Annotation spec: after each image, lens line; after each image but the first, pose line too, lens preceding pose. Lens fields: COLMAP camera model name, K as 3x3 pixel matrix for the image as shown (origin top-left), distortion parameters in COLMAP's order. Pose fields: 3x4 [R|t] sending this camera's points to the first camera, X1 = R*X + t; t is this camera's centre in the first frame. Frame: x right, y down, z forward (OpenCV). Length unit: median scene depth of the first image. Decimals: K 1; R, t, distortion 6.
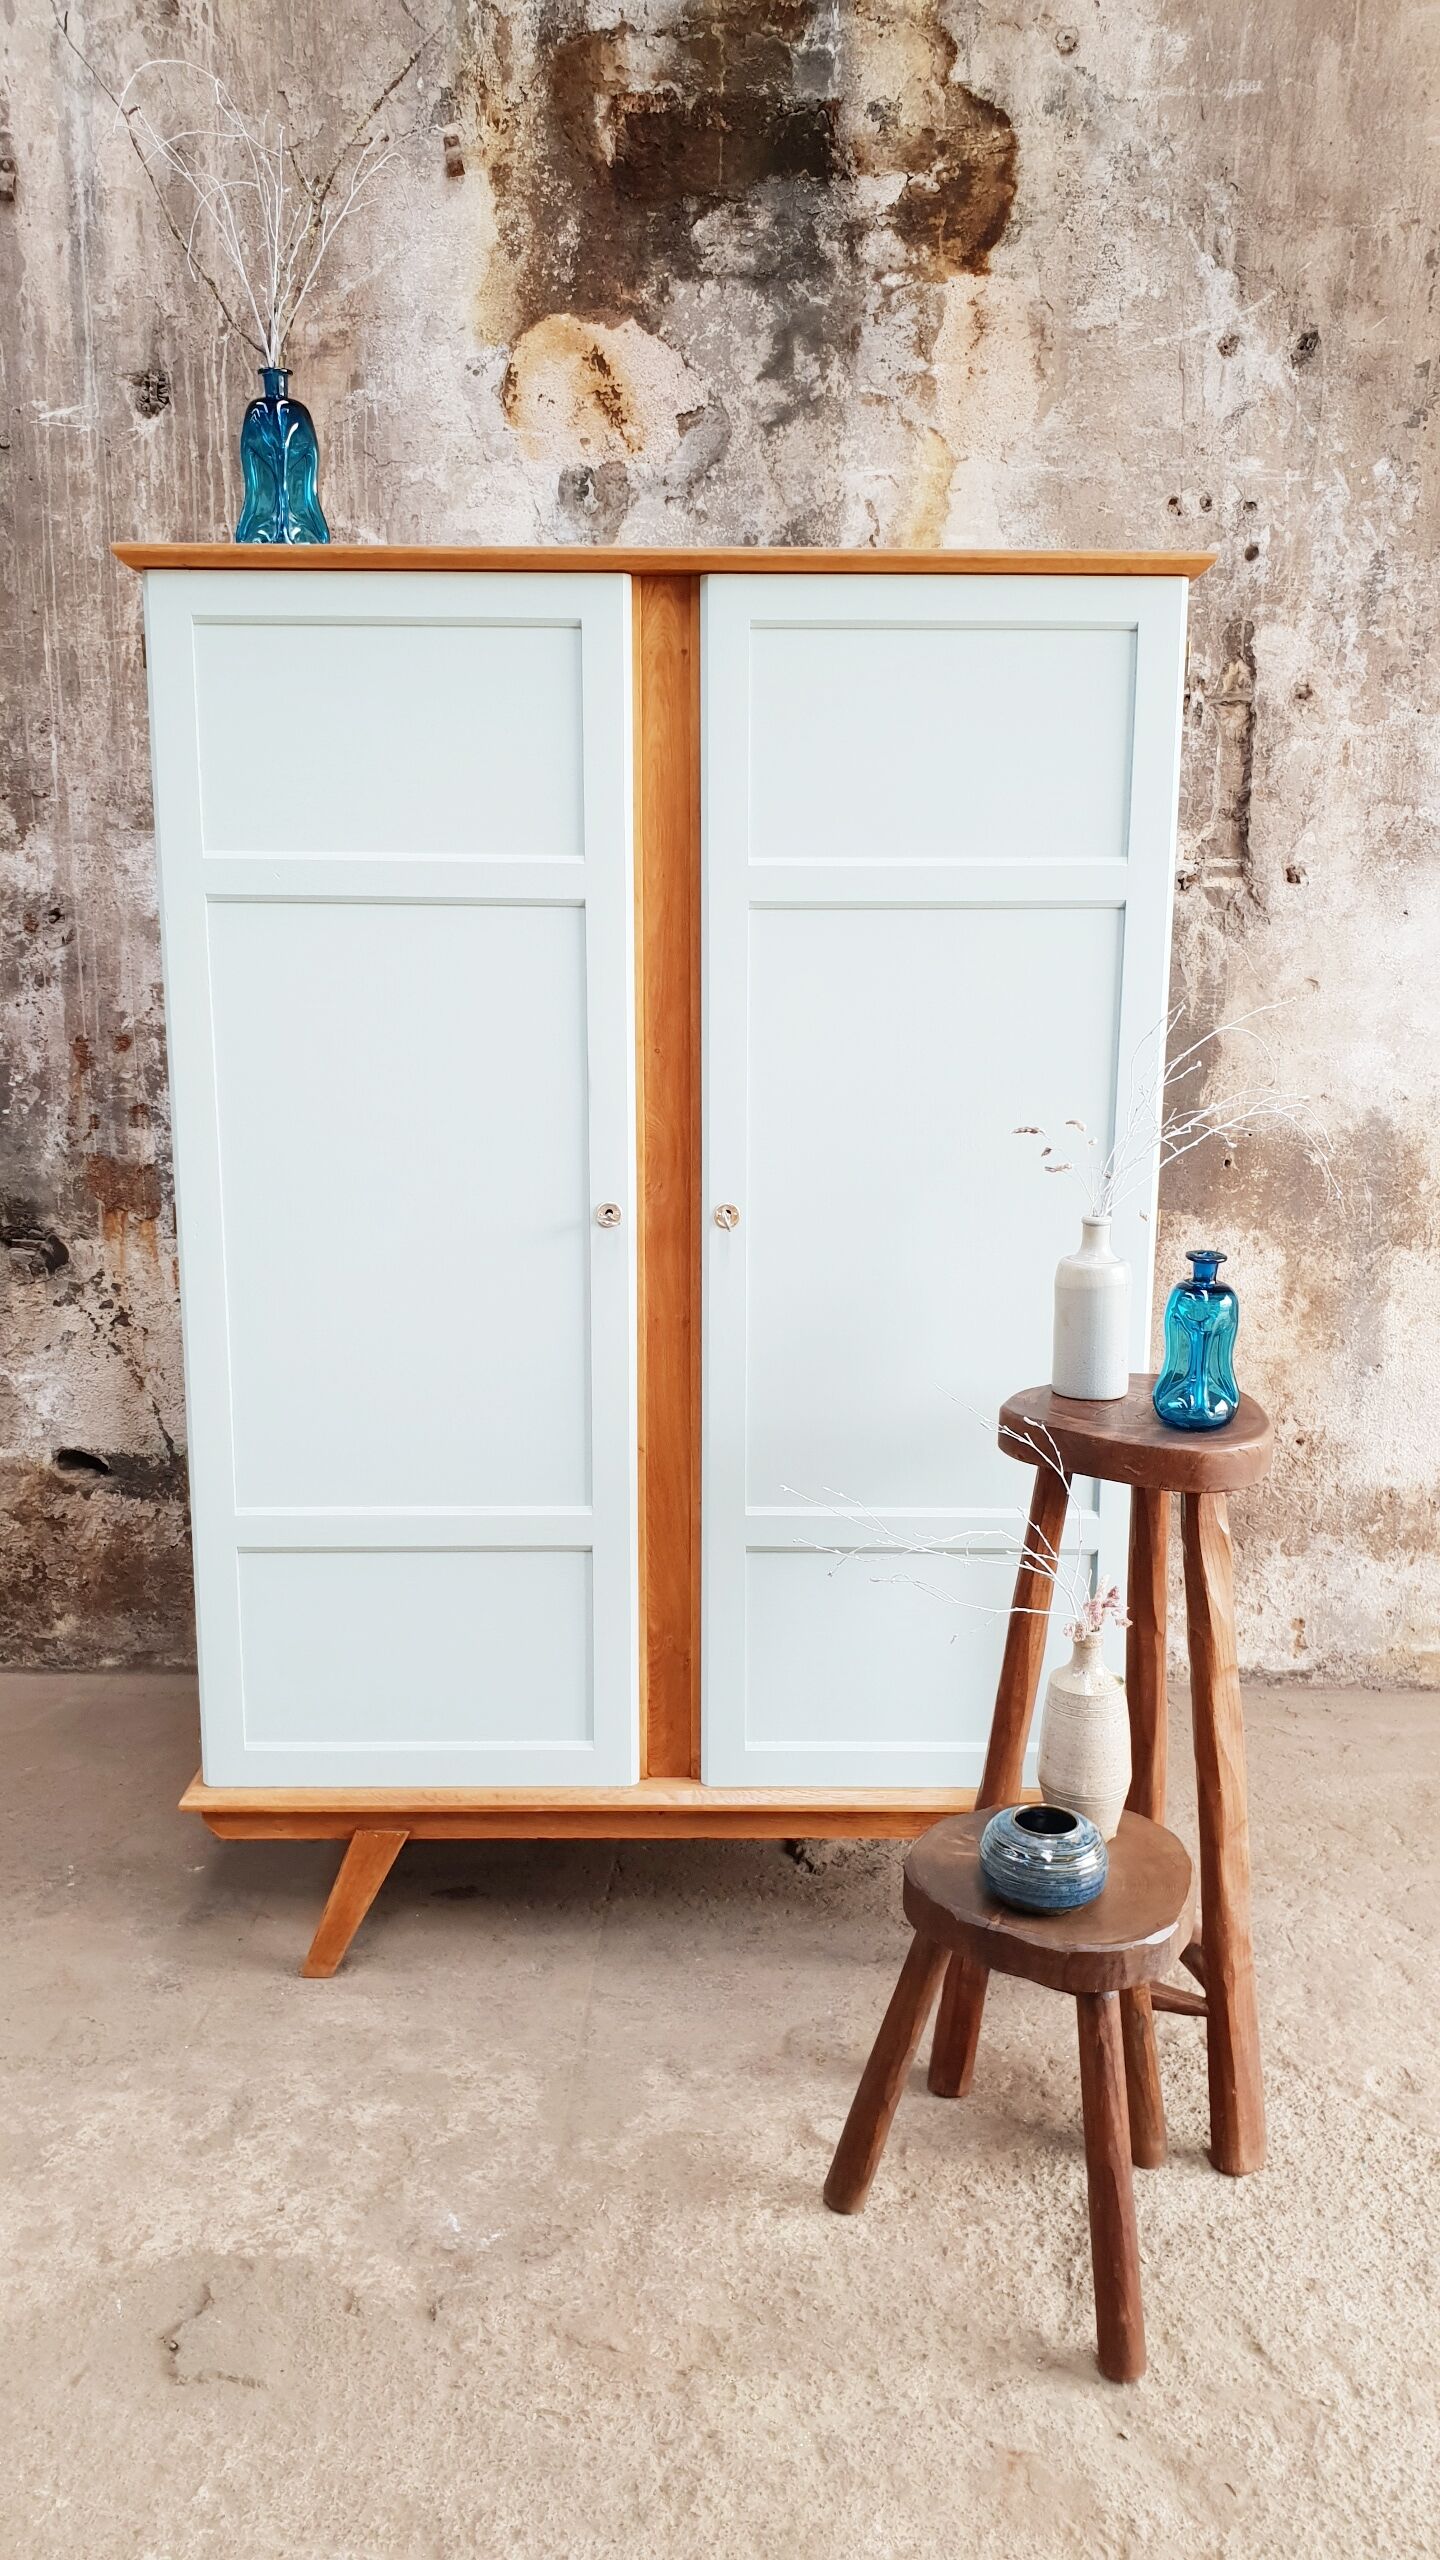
lens RADIAL K [[2009.7, 0, 735.0], [0, 2009.7, 1262.5], [0, 0, 1]] dist [-0.019353, 0.055415]
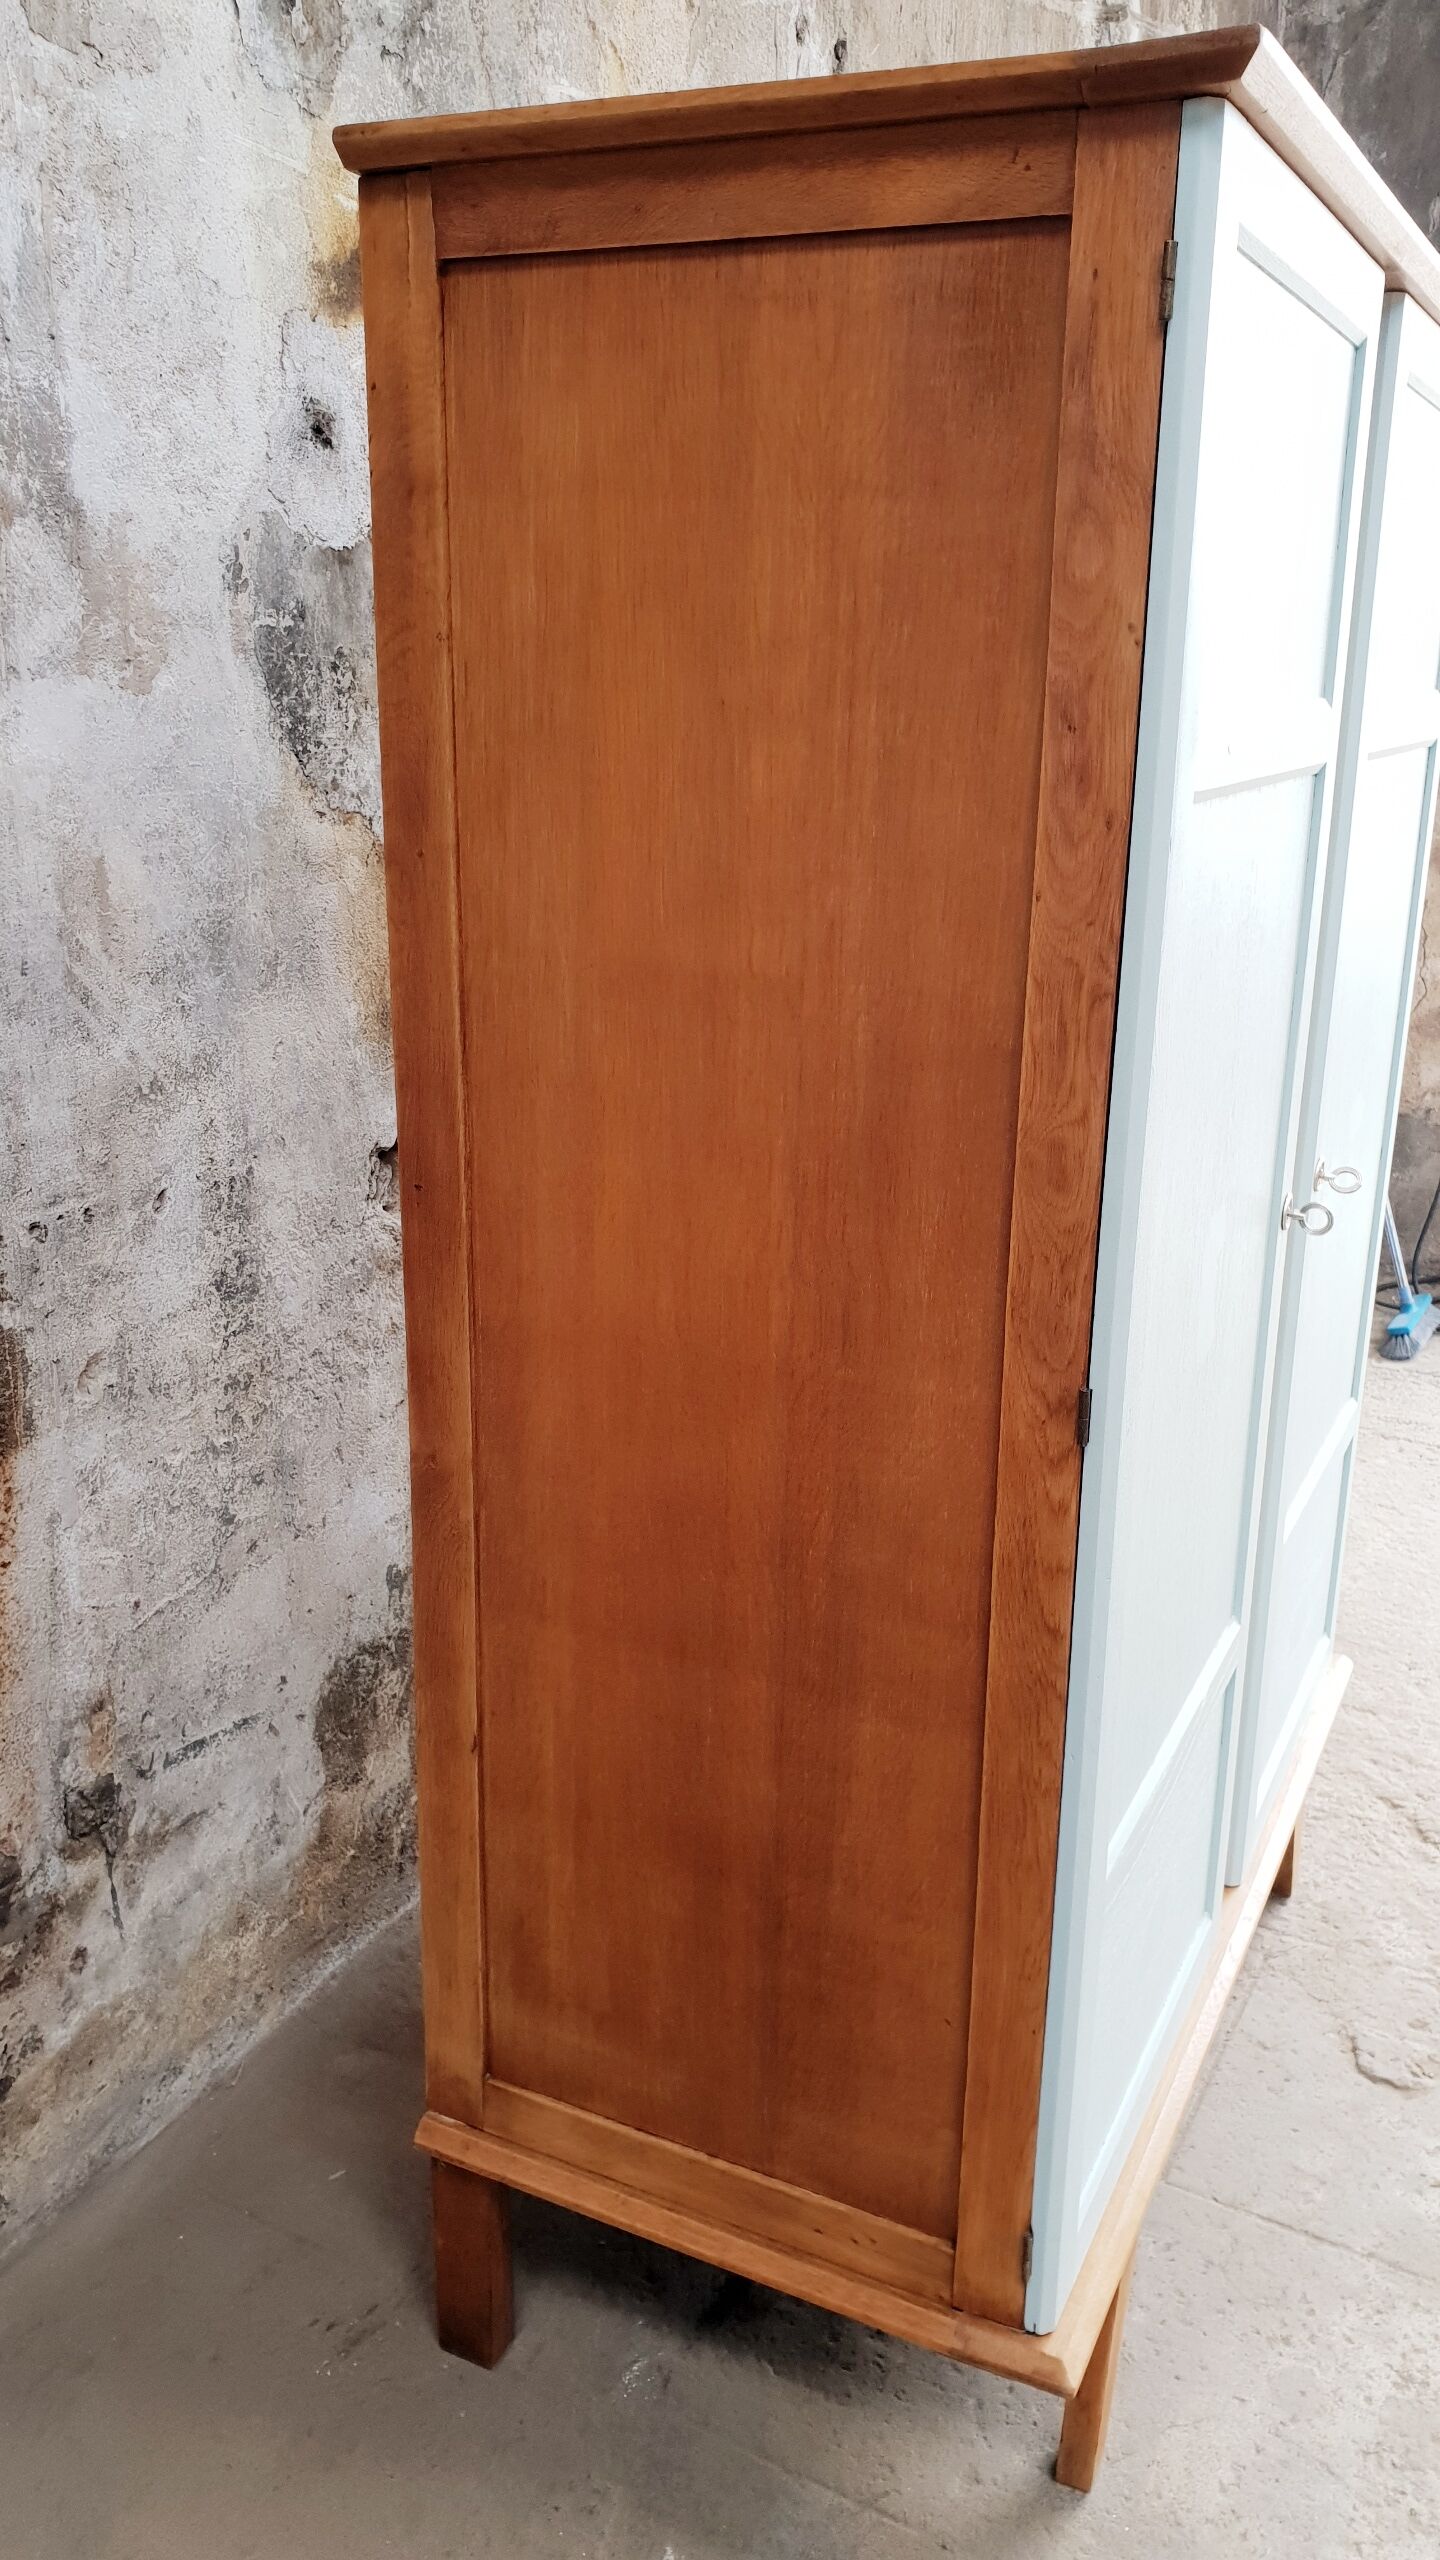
lens RADIAL K [[2009.7, 0, 757.8], [0, 2009.7, 1269.4], [0, 0, 1]] dist [-0.019353, 0.055415]
pose [[0.432503, -0.264332, 0.862015, -0.603318], [0.160175, 0.963378, 0.215049, -0.148607], [-0.887291, 0.045065, 0.459003, 0.661149]]
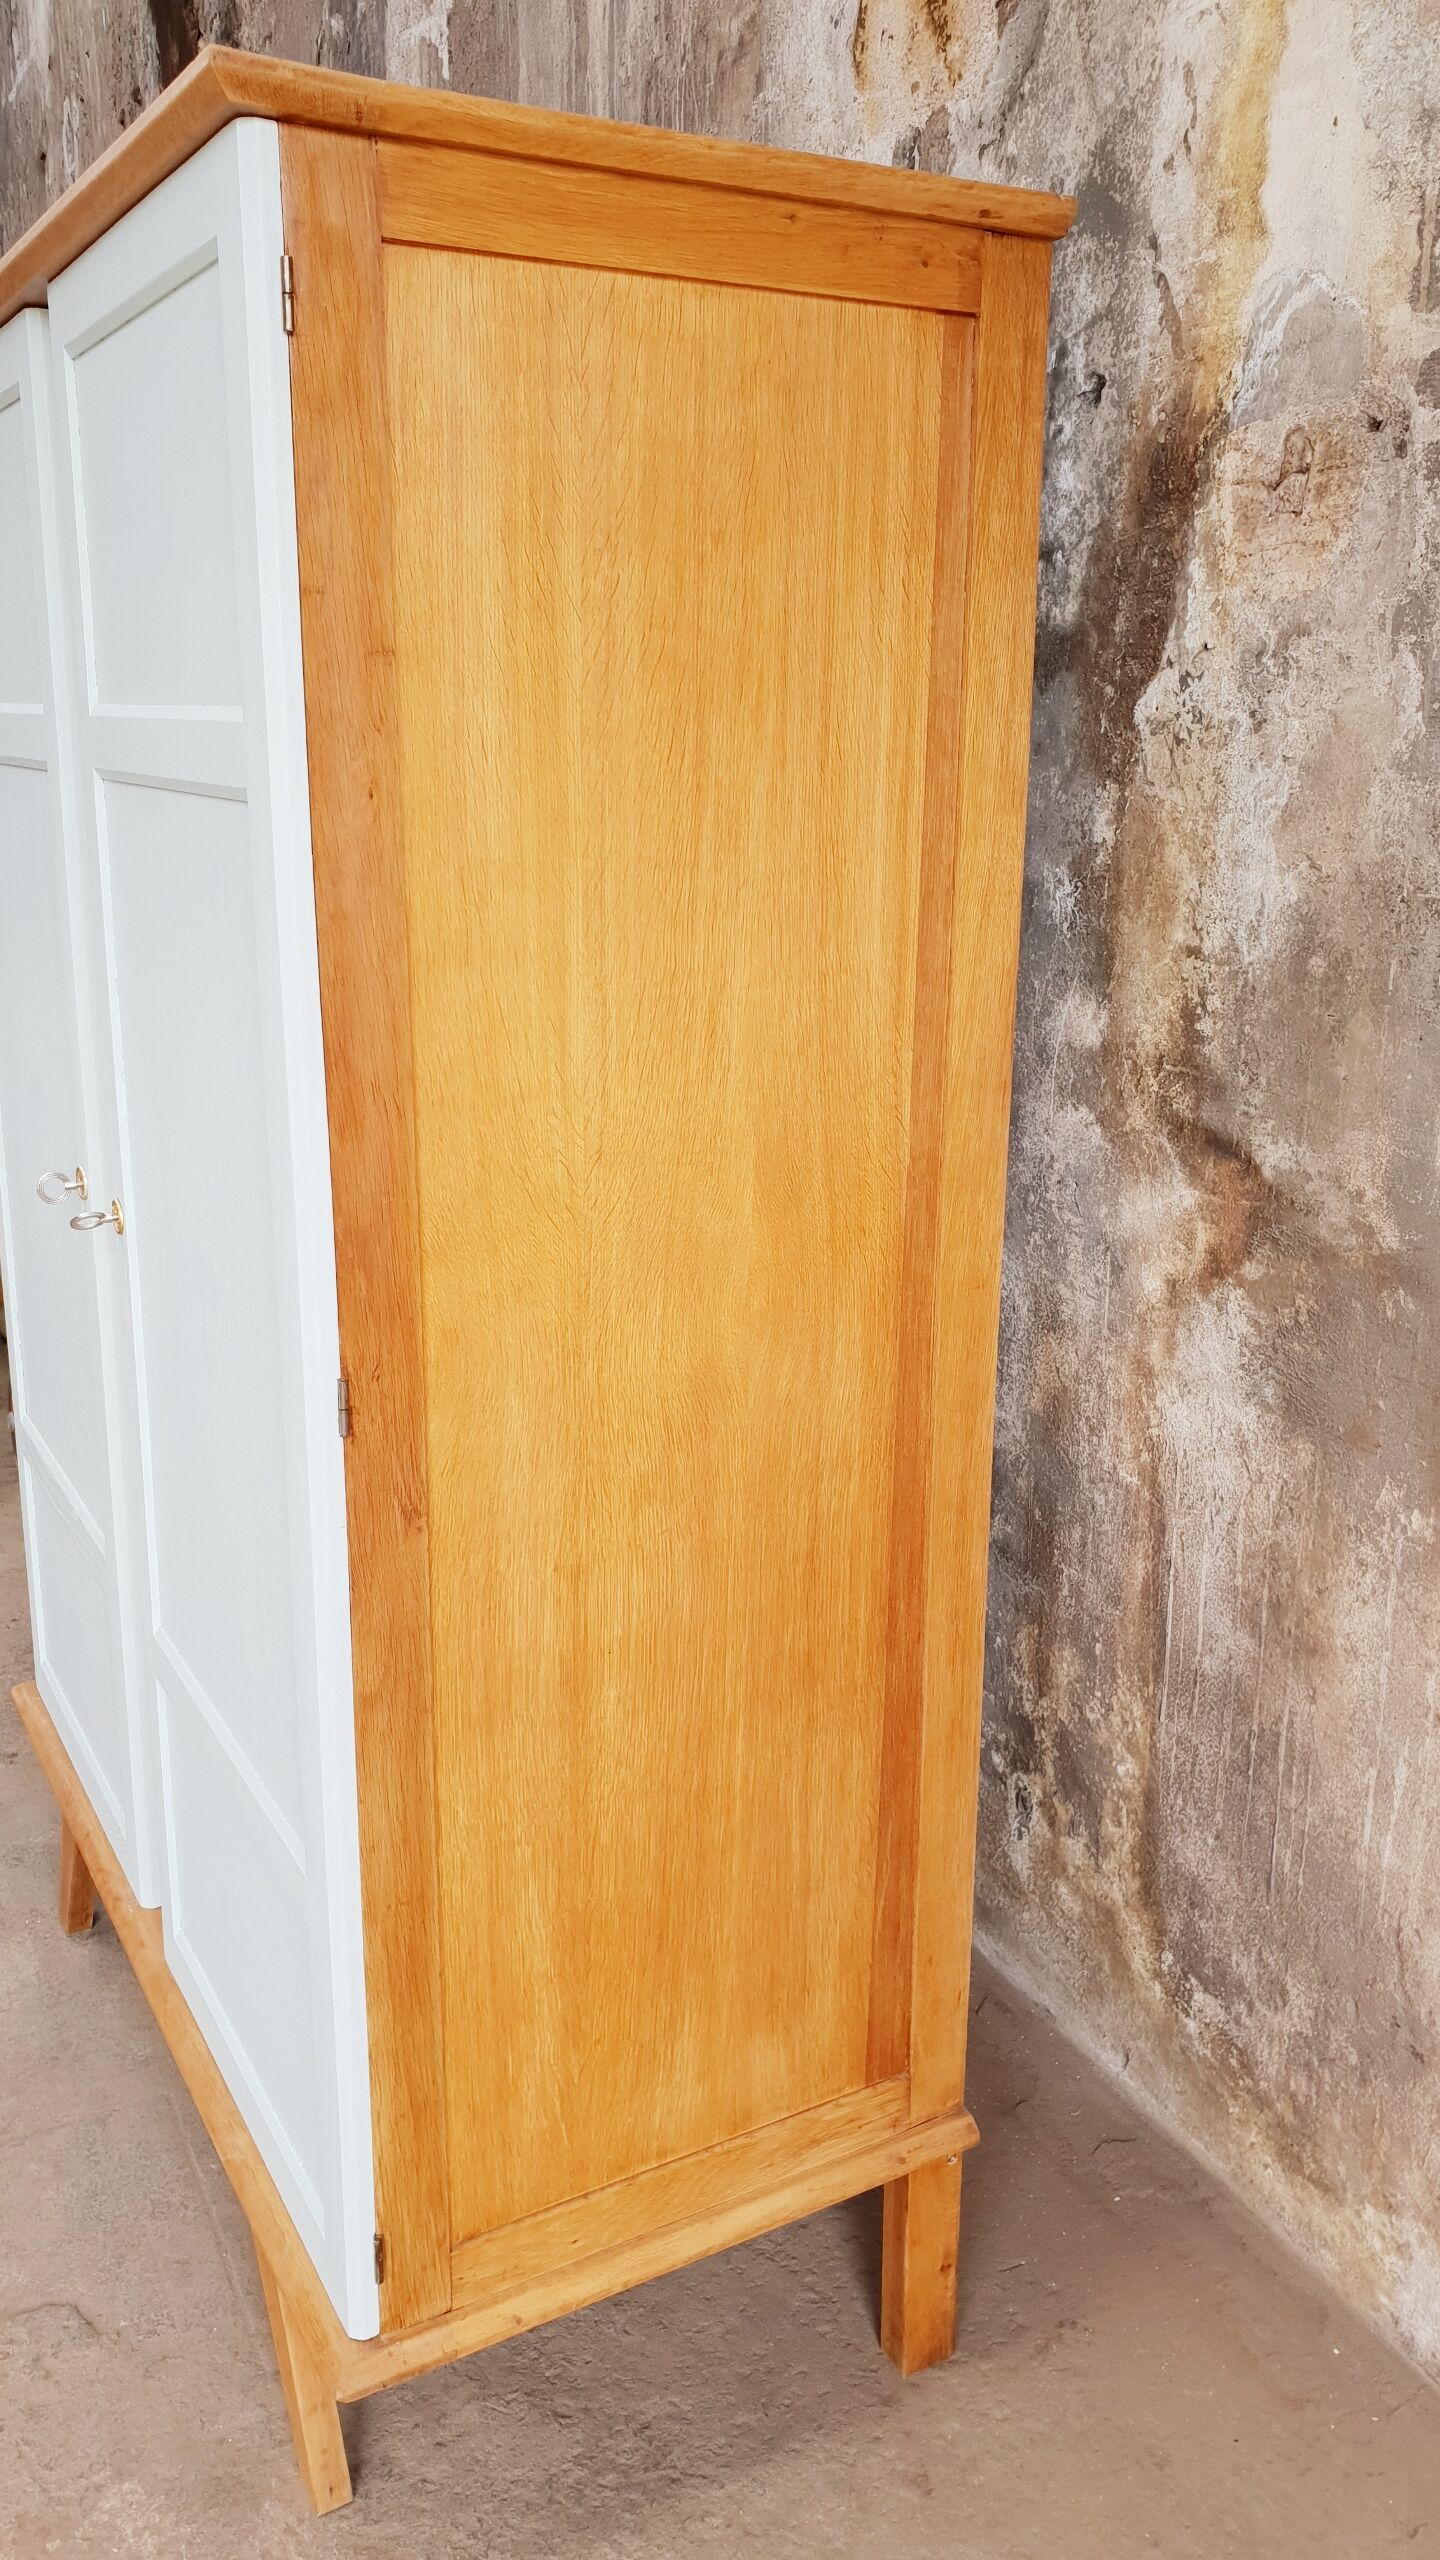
lens RADIAL K [[2009.7, 0, 760.3], [0, 2009.7, 1272.0], [0, 0, 1]] dist [-0.019353, 0.055415]
pose [[0.493271, 0.231570, -0.838486, 0.560246], [-0.185762, 0.969722, 0.158533, -0.126057], [0.849810, 0.077559, 0.521352, 0.649829]]
